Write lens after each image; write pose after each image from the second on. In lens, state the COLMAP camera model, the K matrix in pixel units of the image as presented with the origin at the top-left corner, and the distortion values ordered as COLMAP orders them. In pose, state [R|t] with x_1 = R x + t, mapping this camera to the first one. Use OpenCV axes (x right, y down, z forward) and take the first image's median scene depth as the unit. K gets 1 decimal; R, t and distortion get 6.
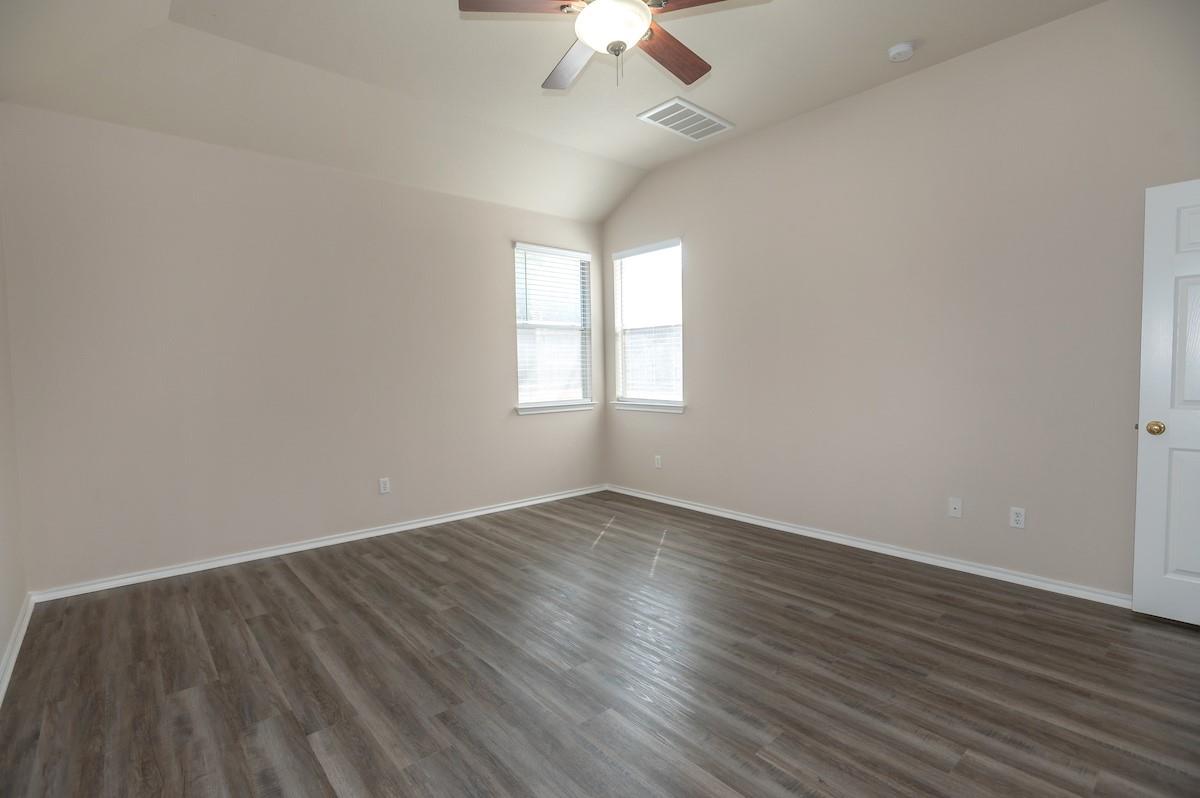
lens RADIAL K [[566.3, 0, 600.0], [0, 566.3, 399.0], [0, 0, 1]] dist [-0.002582, -0.000219]
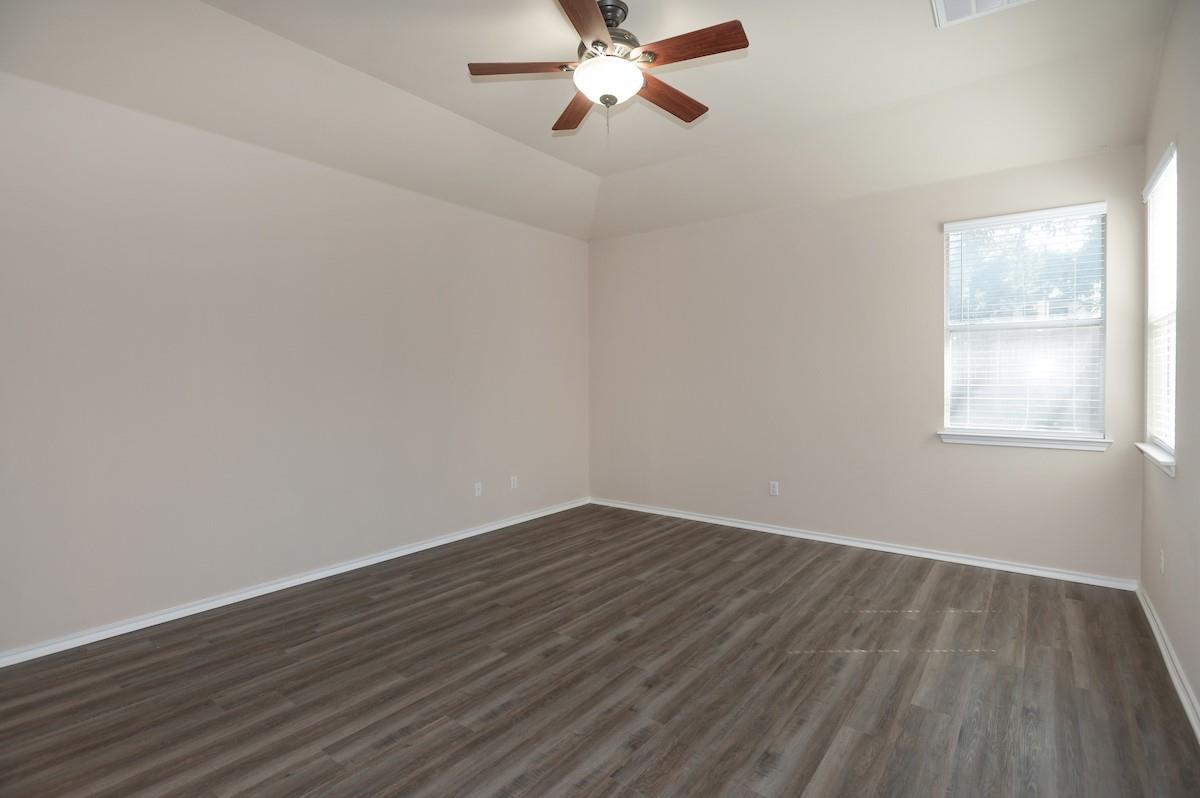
lens RADIAL K [[557.9, 0, 573.6], [0, 557.9, 387.3], [0, 0, 1]] dist [-0.014324, -0.000040]
pose [[0.207110, 0.032169, -0.977789, 0.789985], [-0.053210, 0.998350, 0.021574, -0.059555], [0.976870, 0.047560, 0.208480, 0.533584]]
